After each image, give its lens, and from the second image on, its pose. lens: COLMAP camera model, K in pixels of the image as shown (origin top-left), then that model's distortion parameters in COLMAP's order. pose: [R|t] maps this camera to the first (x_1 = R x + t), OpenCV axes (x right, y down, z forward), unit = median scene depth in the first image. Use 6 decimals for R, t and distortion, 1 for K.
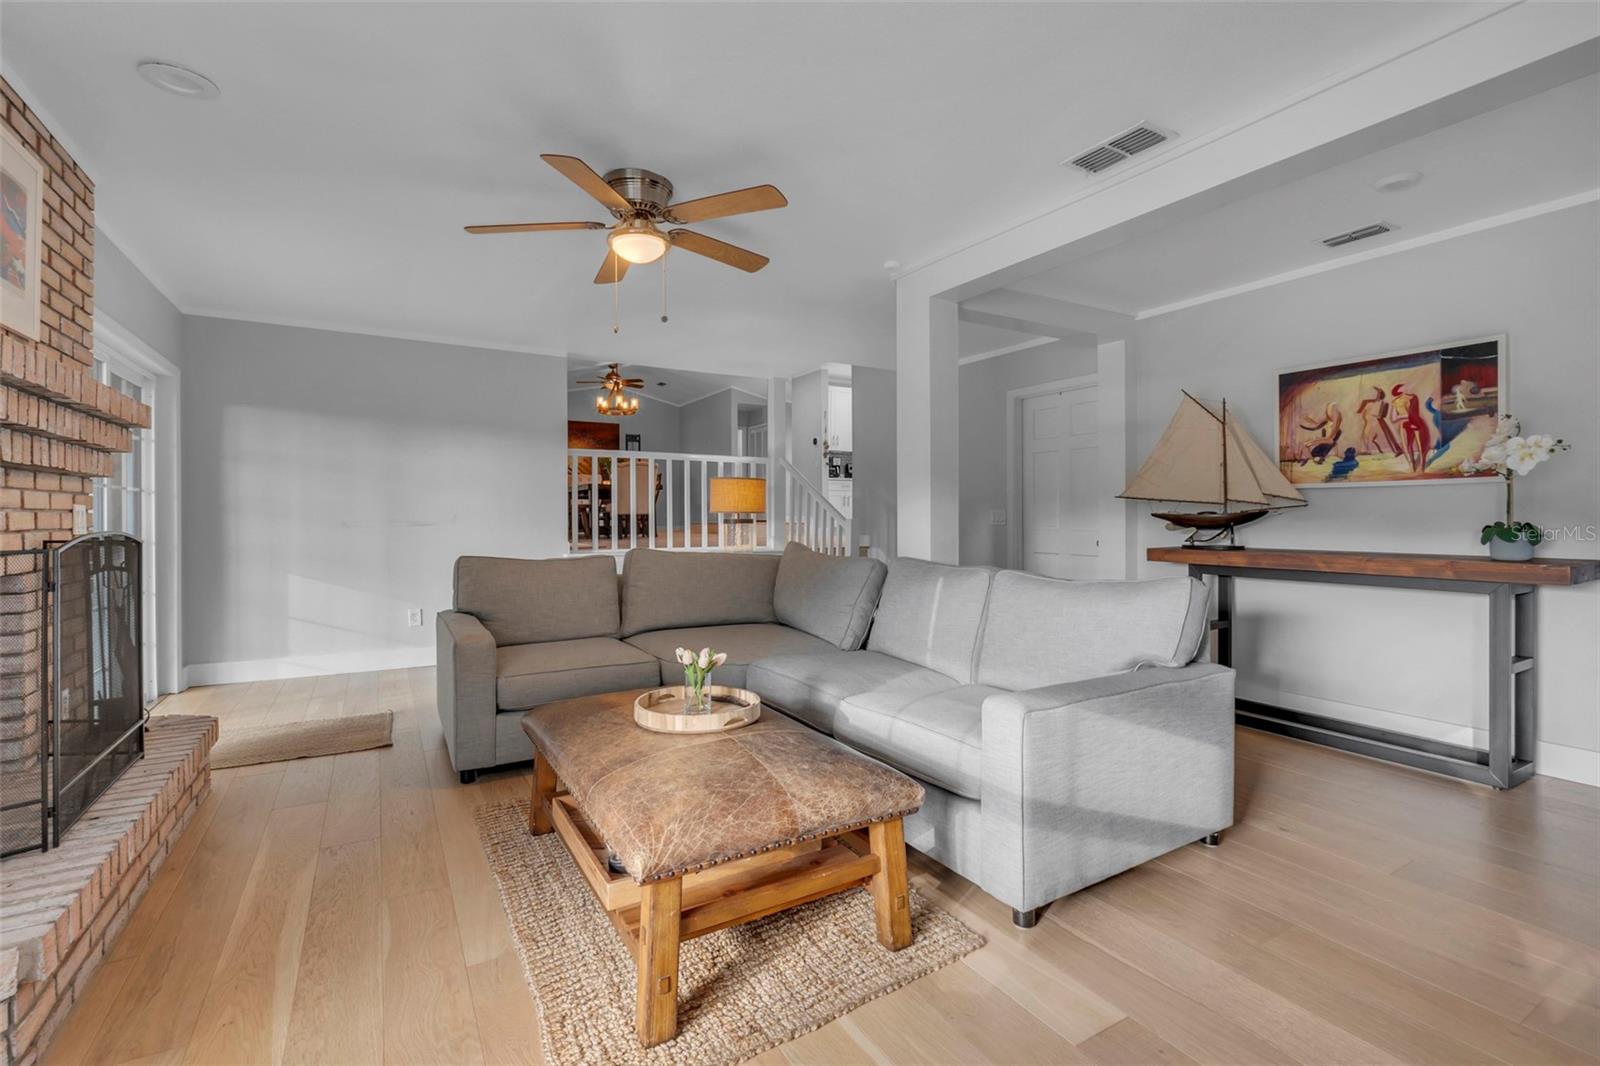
lens RADIAL K [[722.8, 0, 801.0], [0, 722.8, 523.3], [0, 0, 1]] dist [-0.003414, -0.000615]
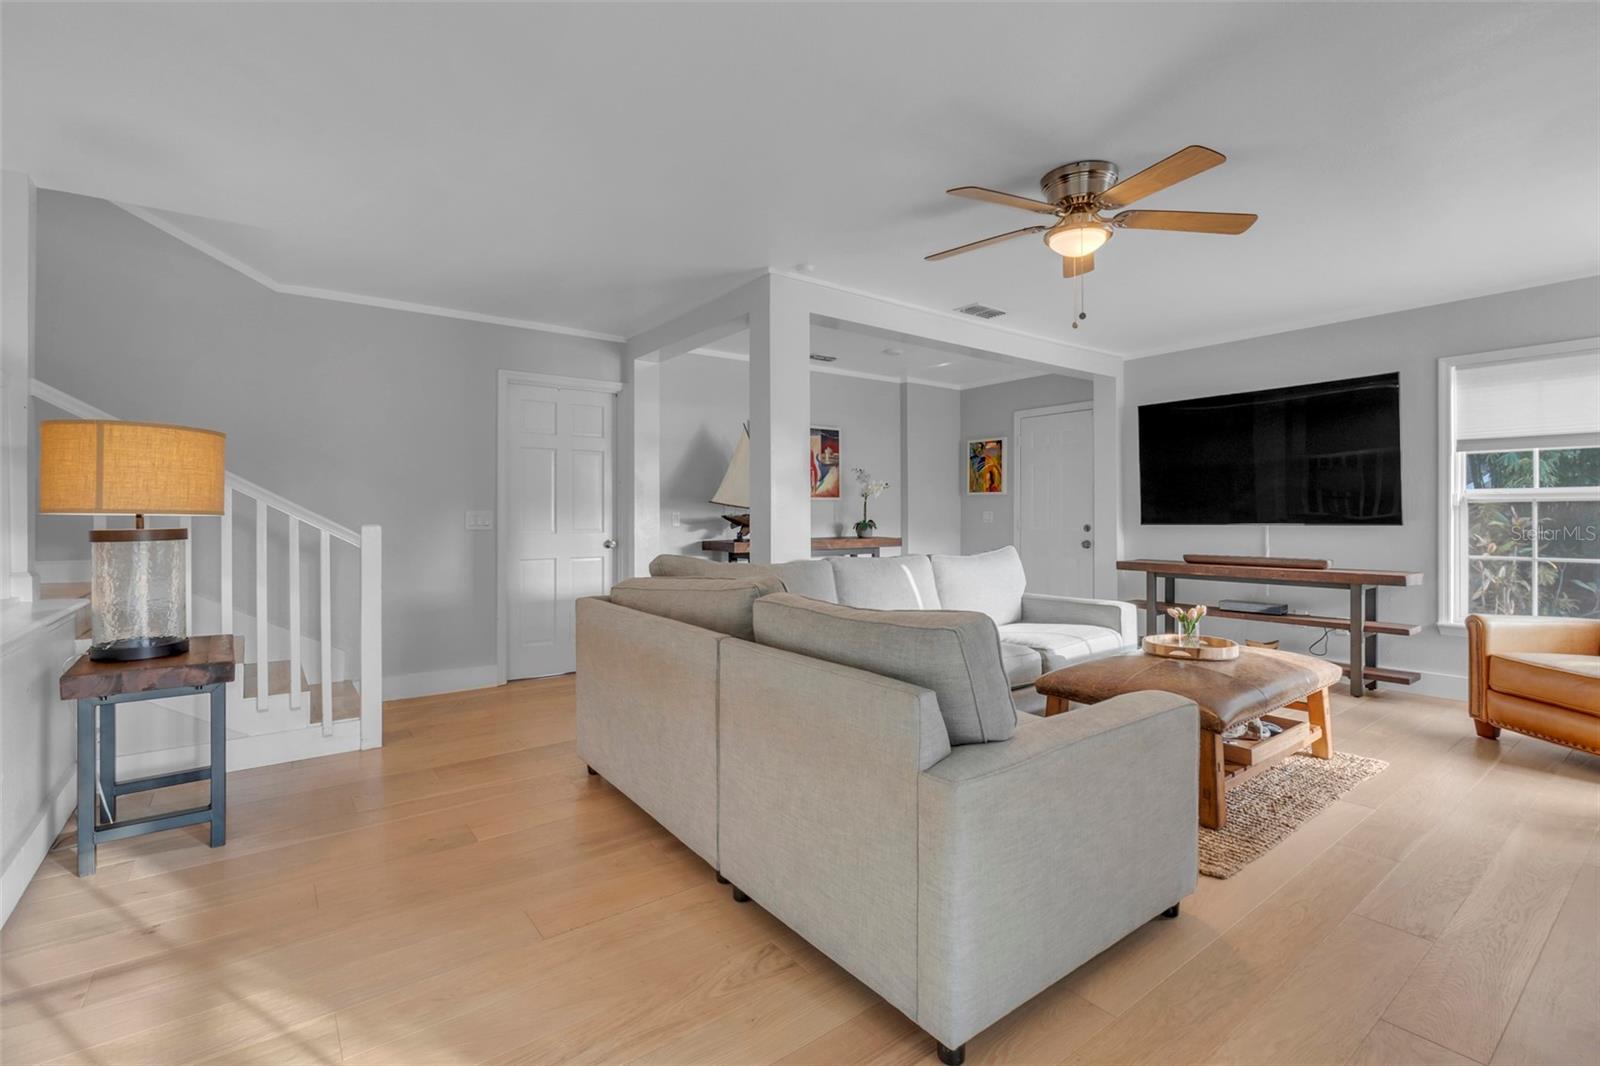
lens RADIAL K [[722.8, 0, 799.6], [0, 722.8, 521.8], [0, 0, 1]] dist [-0.003414, -0.000615]
pose [[-0.127494, -0.008790, 0.991800, -0.982548], [0.012887, 0.999862, 0.010518, -0.017947], [-0.991756, 0.014122, -0.127363, 1.293701]]
